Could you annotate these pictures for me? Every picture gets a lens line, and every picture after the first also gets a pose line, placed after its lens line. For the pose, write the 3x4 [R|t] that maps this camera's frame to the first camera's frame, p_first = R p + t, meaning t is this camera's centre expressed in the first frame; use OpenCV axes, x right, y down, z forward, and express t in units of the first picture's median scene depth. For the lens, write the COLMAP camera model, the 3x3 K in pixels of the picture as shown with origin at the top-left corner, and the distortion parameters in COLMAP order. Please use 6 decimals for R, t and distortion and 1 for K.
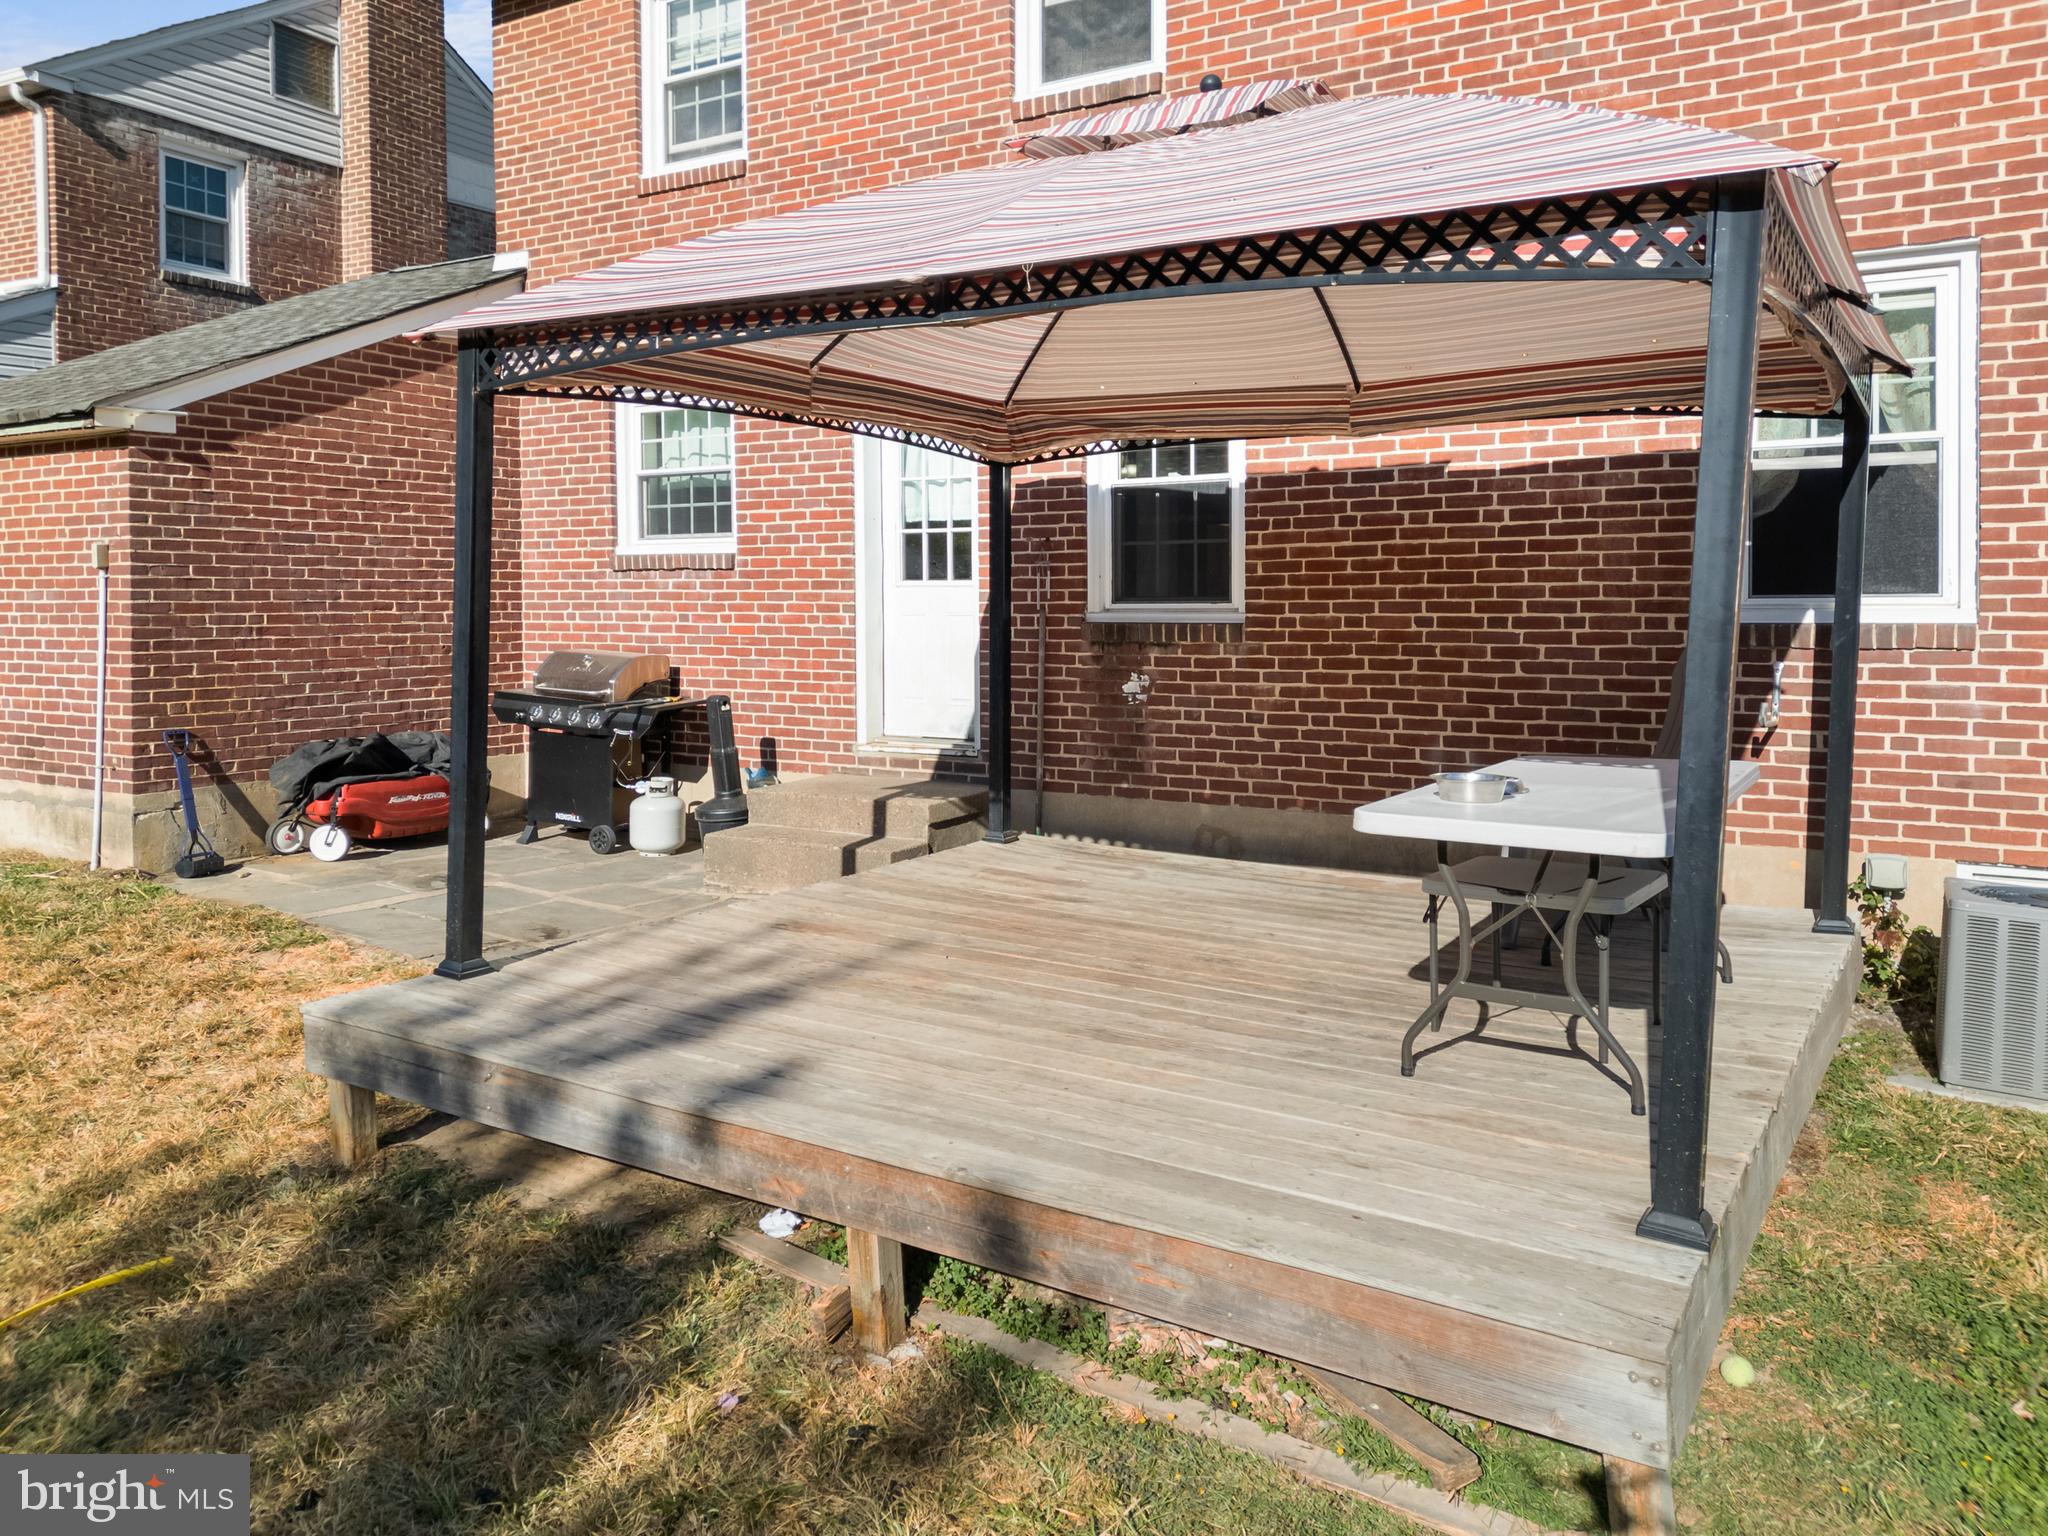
lens RADIAL K [[1495.3, 0, 1032.2], [0, 1495.3, 726.6], [0, 0, 1]] dist [0.039931, -0.145631]
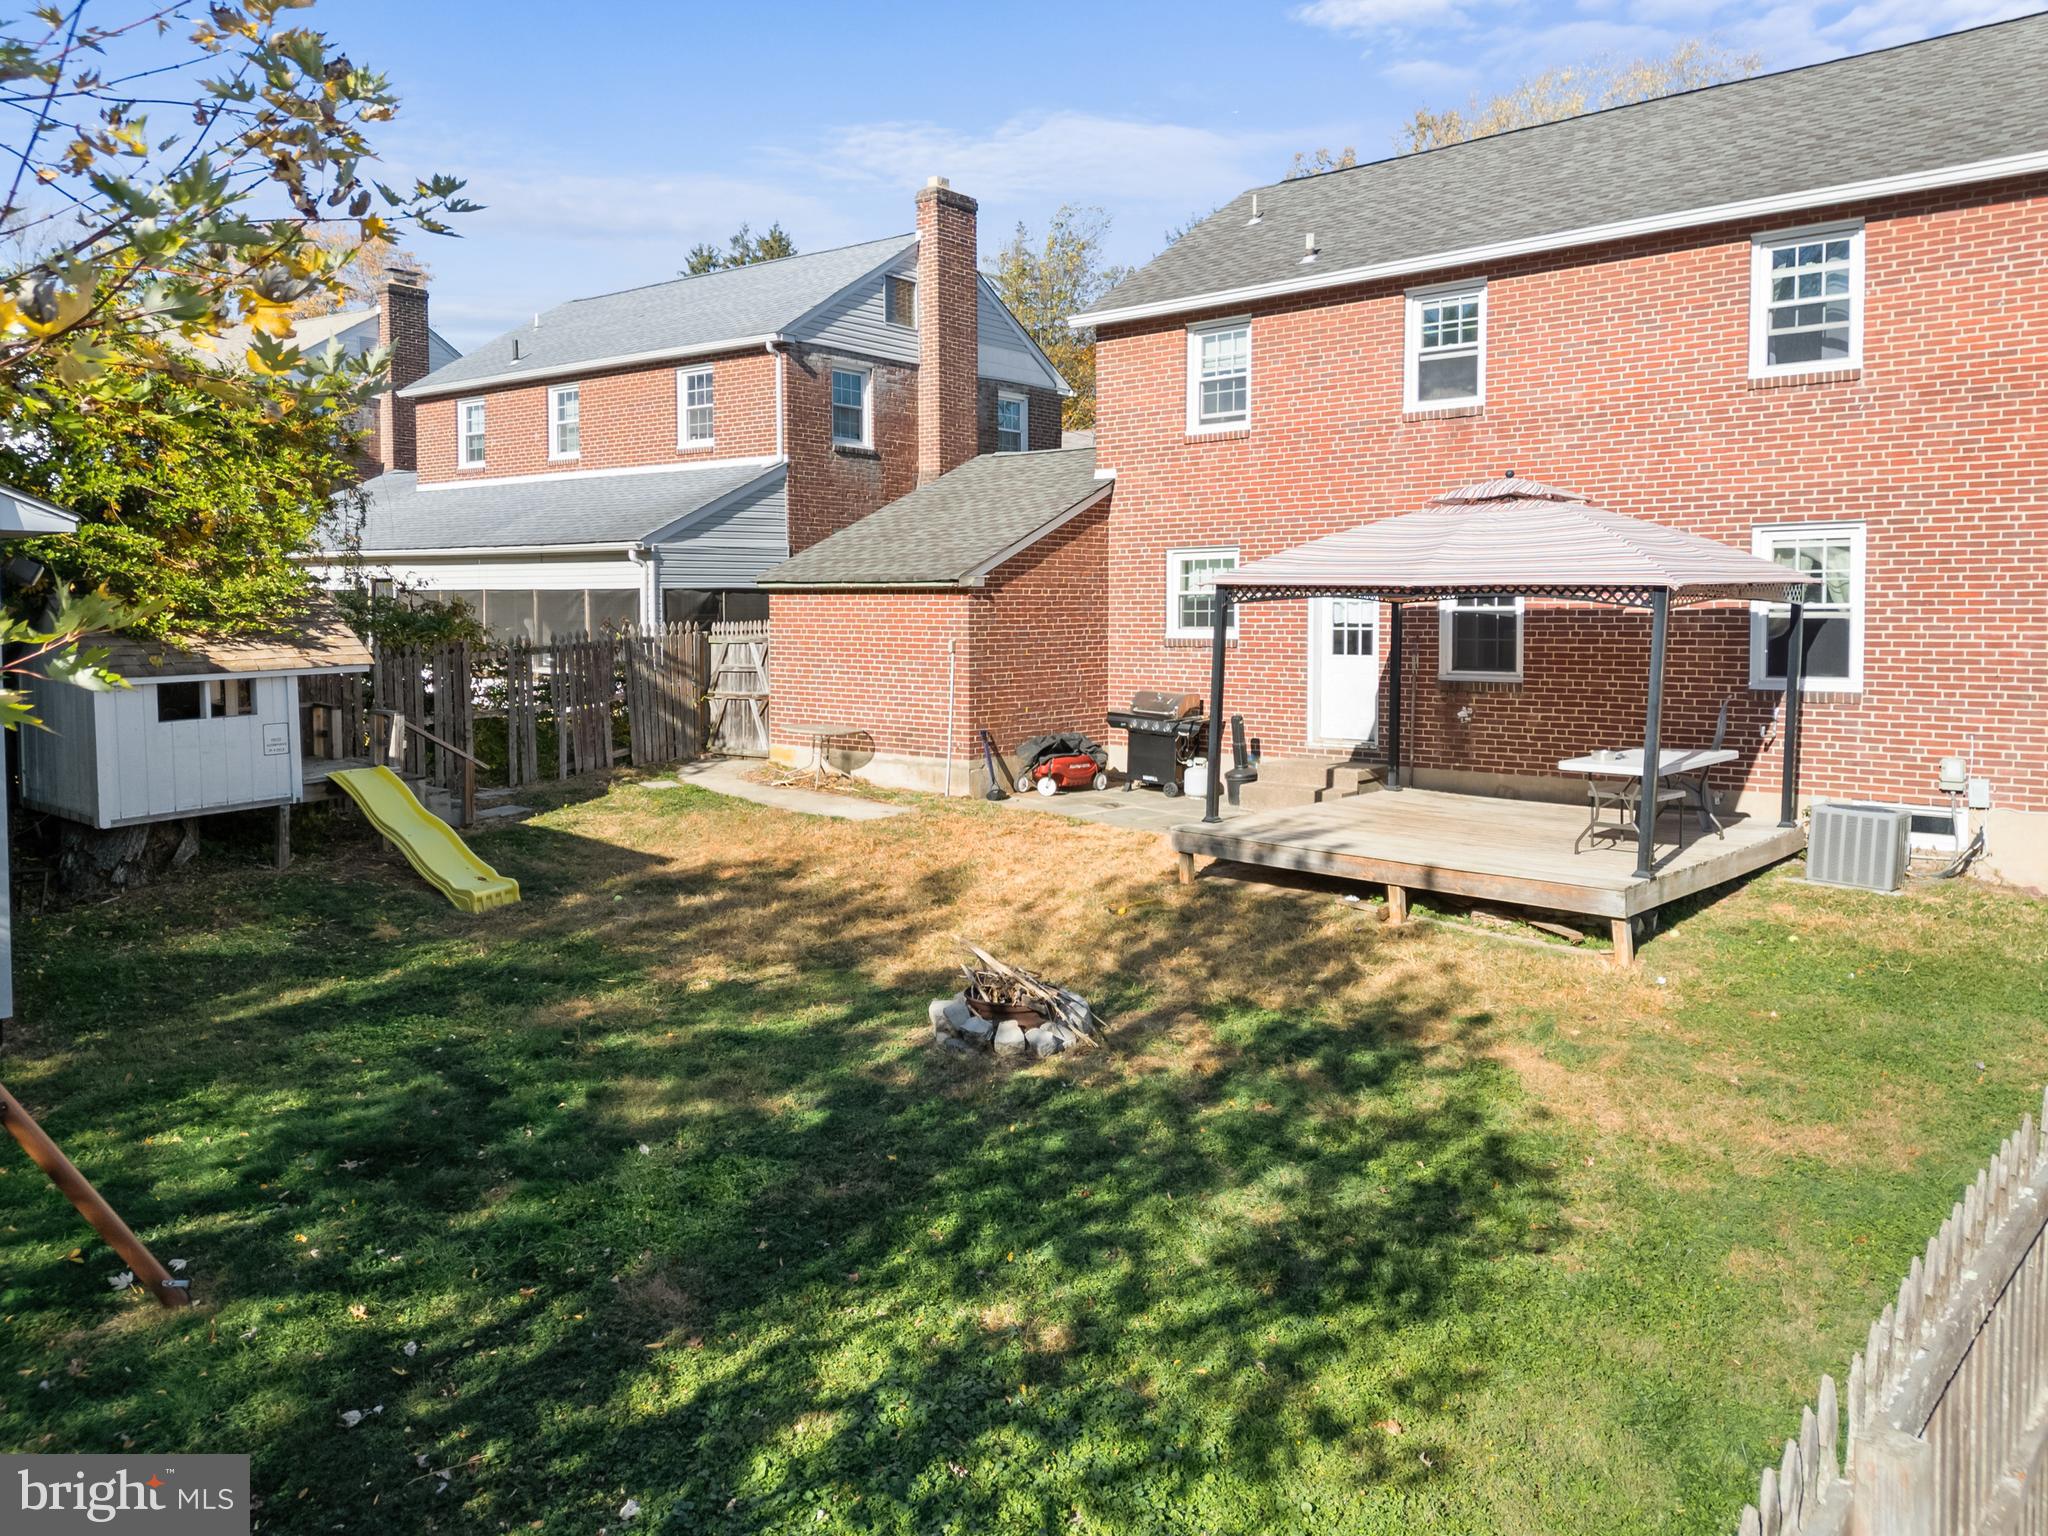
lens RADIAL K [[1495.3, 0, 1032.2], [0, 1495.3, 726.6], [0, 0, 1]] dist [0.039931, -0.145631]
pose [[0.982329, 0.011927, -0.186784, -0.121488], [-0.012834, 0.999911, -0.003646, 0.004451], [0.186724, 0.005979, 0.982394, -1.043893]]
